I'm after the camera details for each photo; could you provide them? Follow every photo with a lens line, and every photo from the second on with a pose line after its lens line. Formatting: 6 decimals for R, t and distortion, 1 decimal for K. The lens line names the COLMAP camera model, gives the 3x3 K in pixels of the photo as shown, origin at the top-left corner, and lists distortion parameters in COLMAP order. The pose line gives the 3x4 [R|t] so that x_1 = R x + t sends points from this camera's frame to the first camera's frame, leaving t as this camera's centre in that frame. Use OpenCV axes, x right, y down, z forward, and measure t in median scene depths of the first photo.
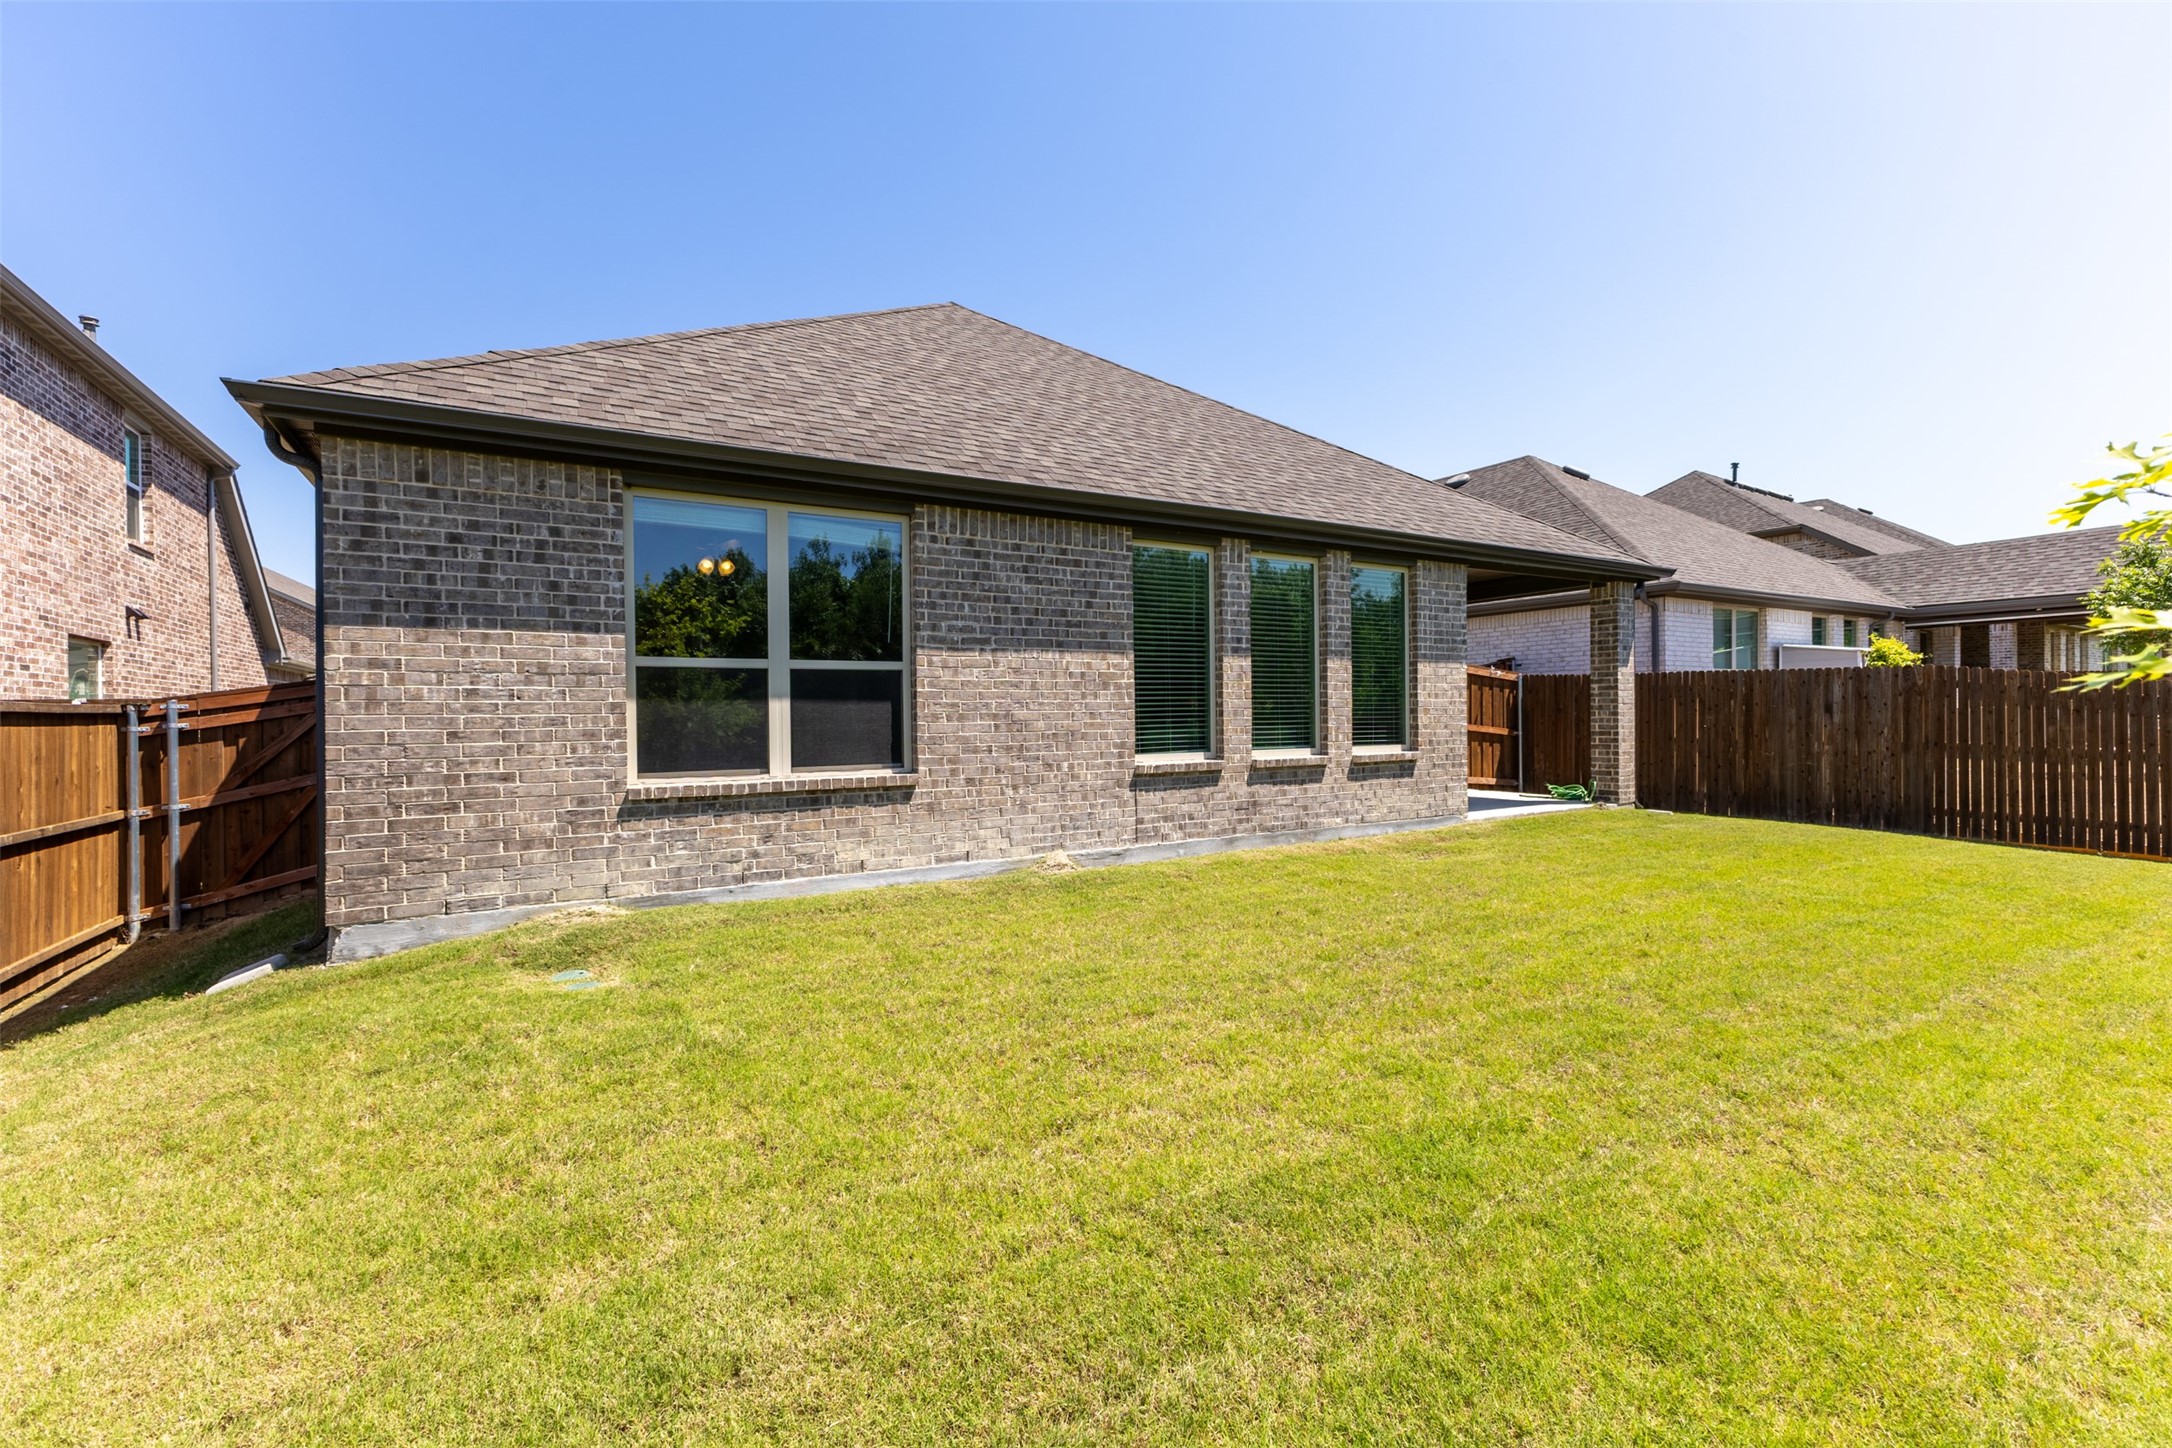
lens RADIAL K [[944.9, 0, 1083.9], [0, 944.9, 720.4], [0, 0, 1]] dist [0.011358, -0.001055]
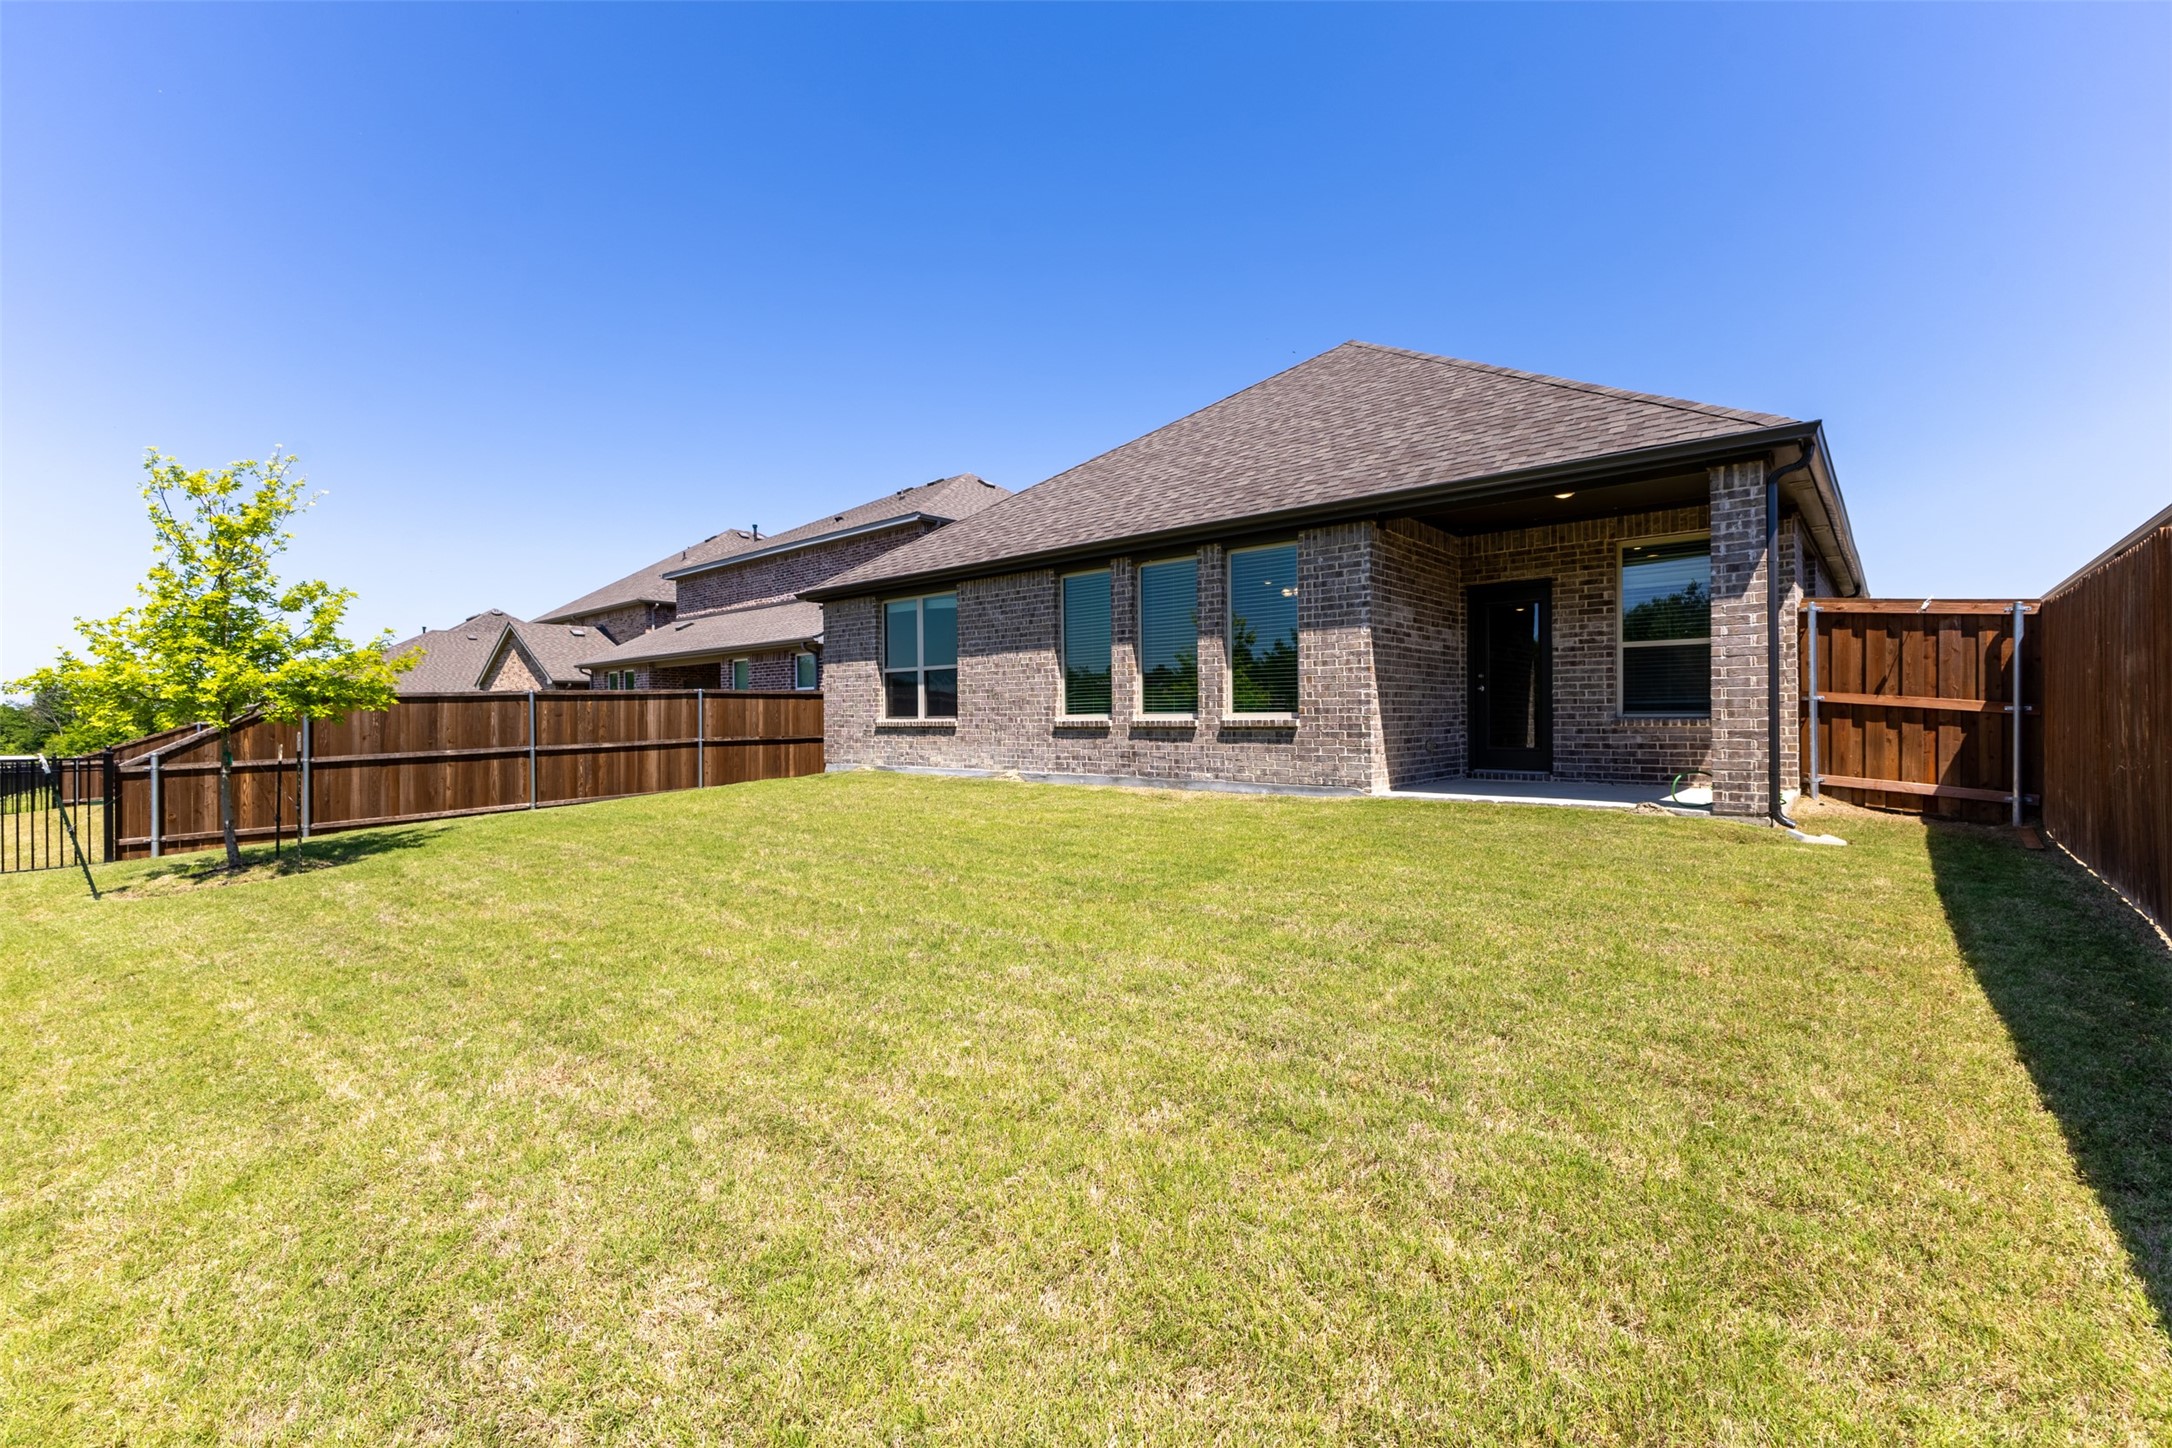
lens RADIAL K [[944.9, 0, 1083.9], [0, 944.9, 720.4], [0, 0, 1]] dist [0.011358, -0.001055]
pose [[0.297999, 0.015218, -0.954445, 1.541822], [0.002627, 0.999856, 0.016763, 0.020193], [0.954562, -0.007503, 0.297916, 0.579390]]
